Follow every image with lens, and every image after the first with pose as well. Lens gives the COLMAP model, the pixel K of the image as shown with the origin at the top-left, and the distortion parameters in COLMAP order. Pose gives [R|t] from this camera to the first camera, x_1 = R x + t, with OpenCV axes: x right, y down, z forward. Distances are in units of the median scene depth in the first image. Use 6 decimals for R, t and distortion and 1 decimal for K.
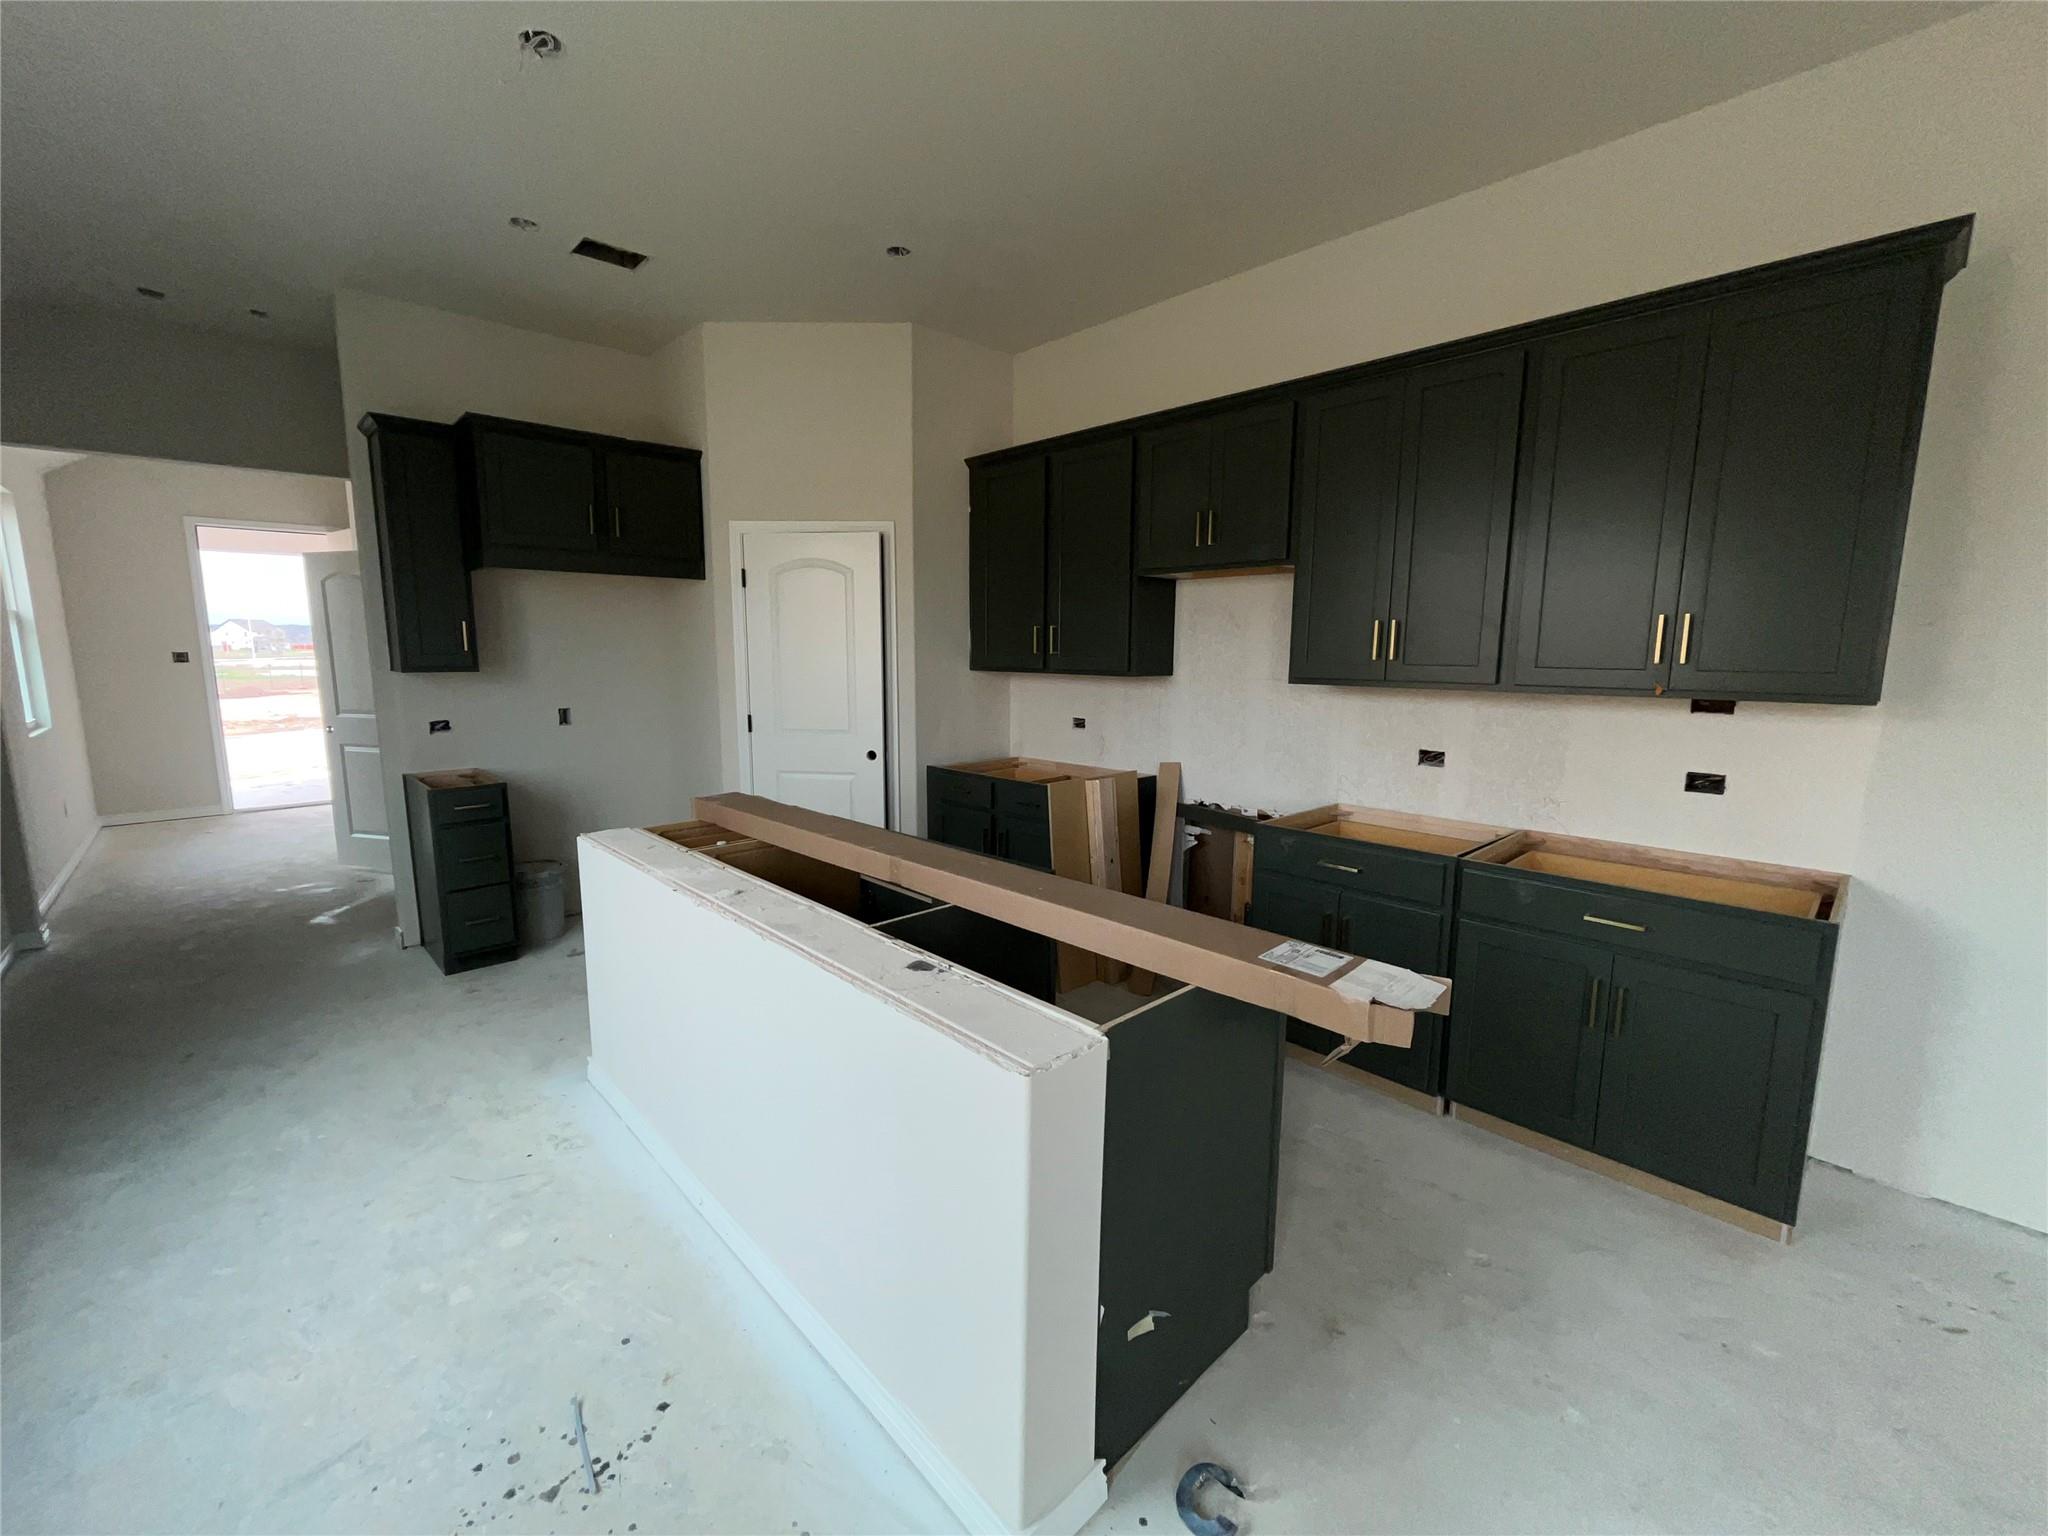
lens RADIAL K [[830.4, 0, 1024.0], [0, 830.4, 768.0], [0, 0, 1]] dist [-0.001127, -0.000369]
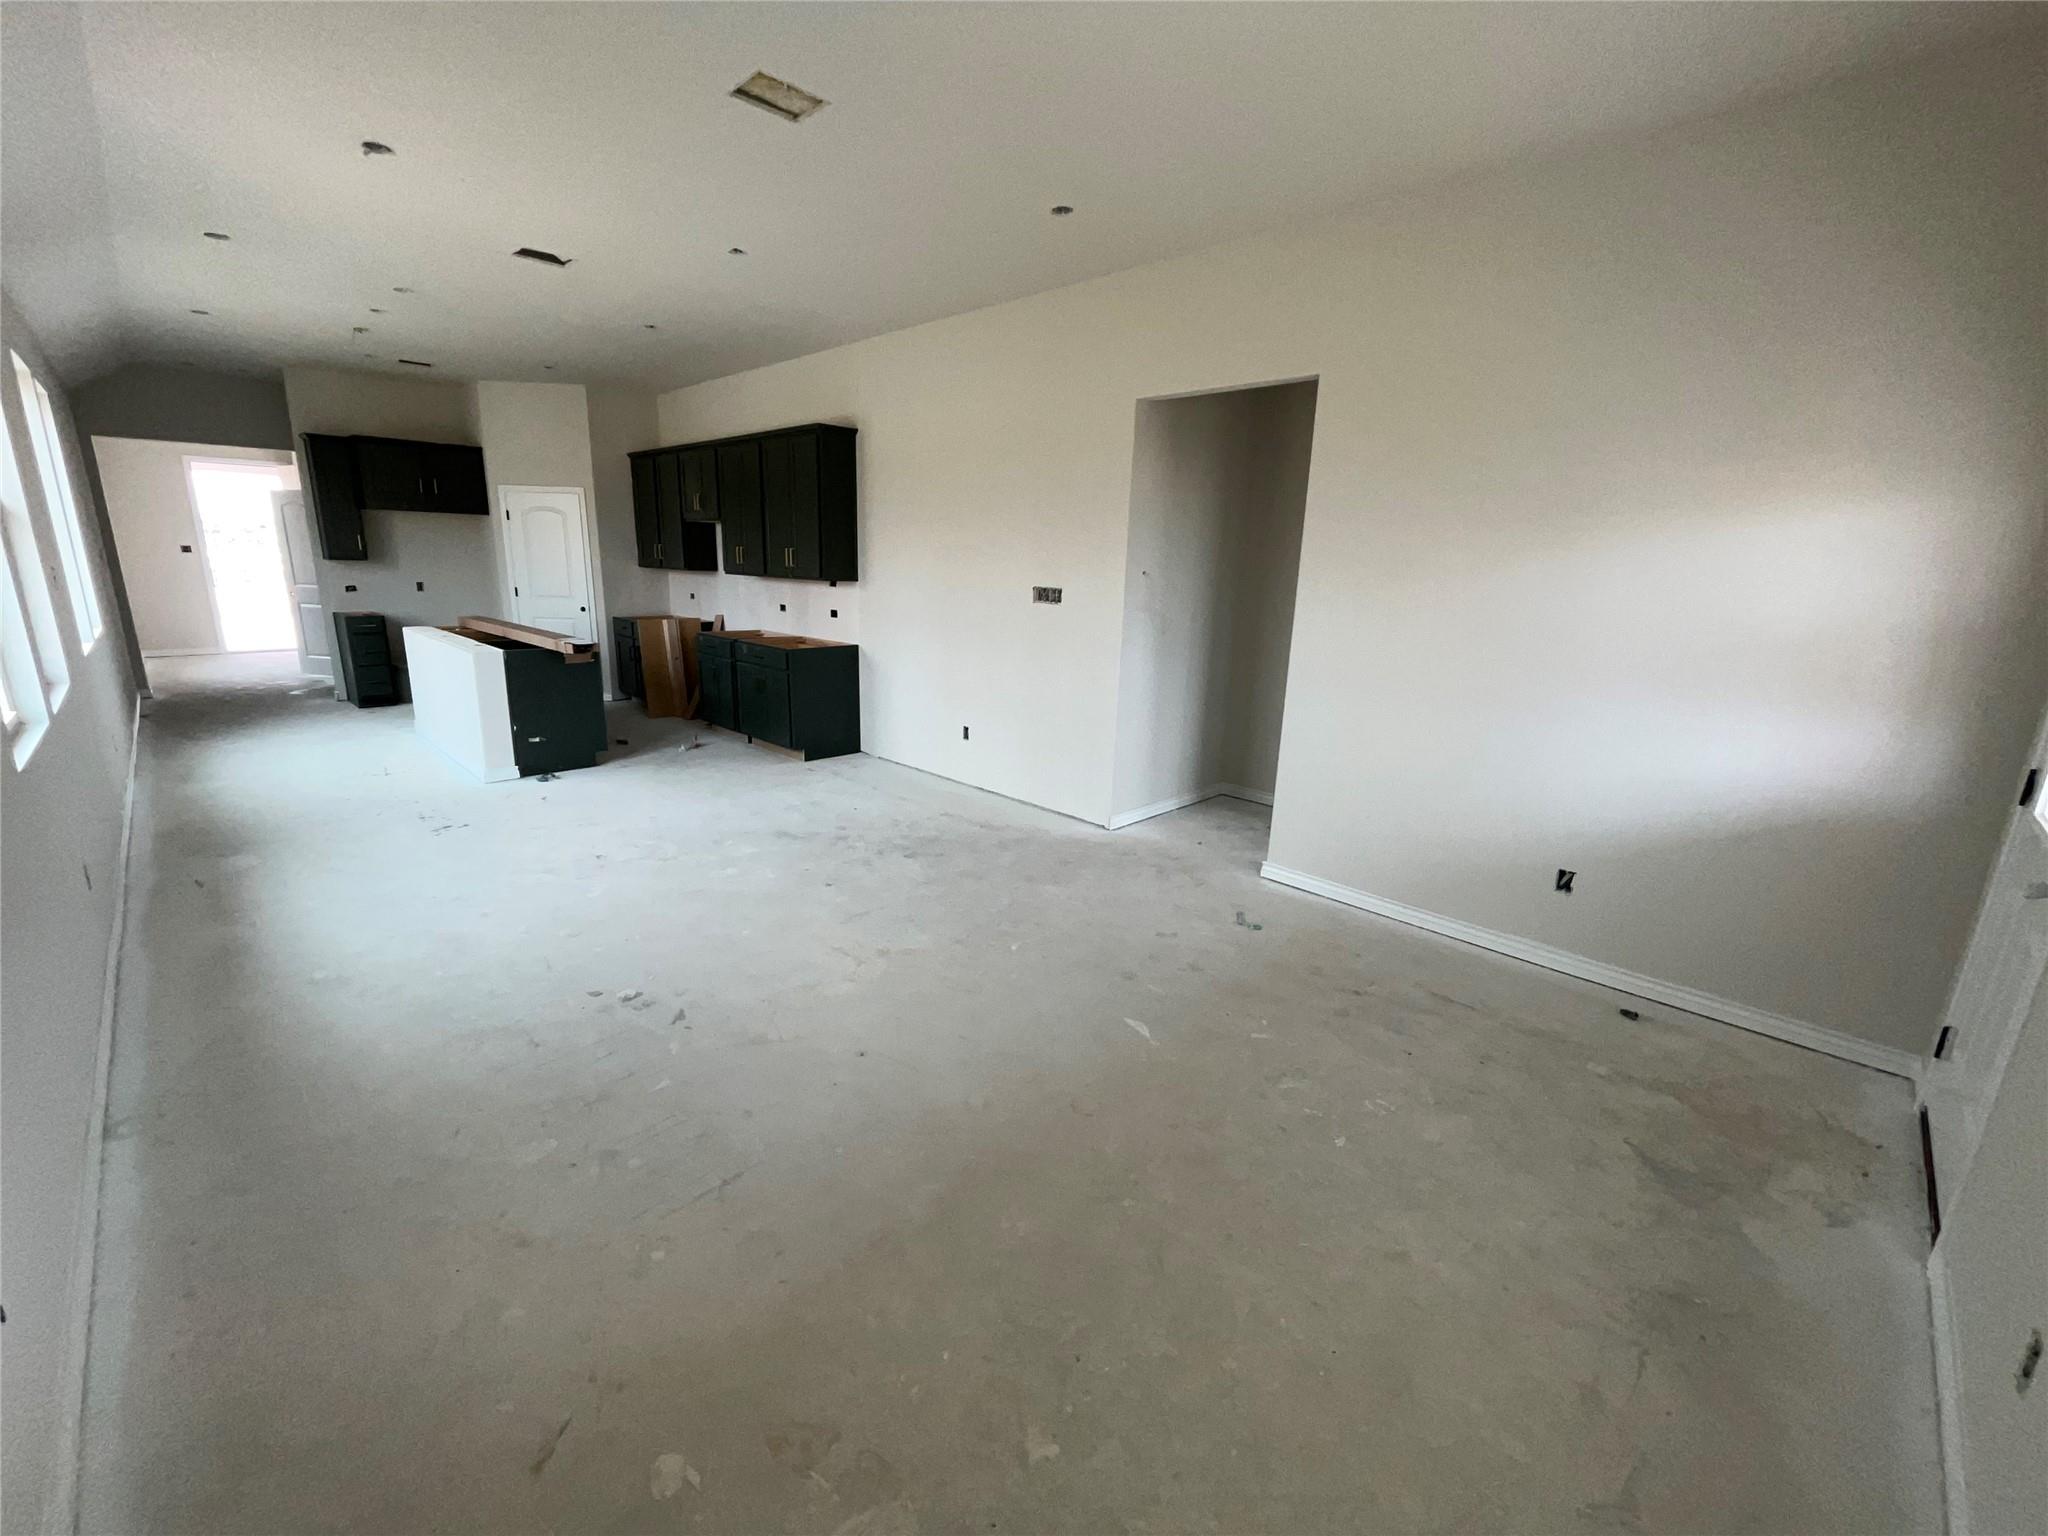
lens RADIAL K [[830.4, 0, 1024.0], [0, 830.4, 768.0], [0, 0, 1]] dist [-0.001127, -0.000369]
pose [[0.999225, 0.017565, 0.035215, 0.830683], [-0.021013, 0.994760, 0.100054, 0.142639], [-0.033273, -0.100717, 0.994359, -1.054721]]
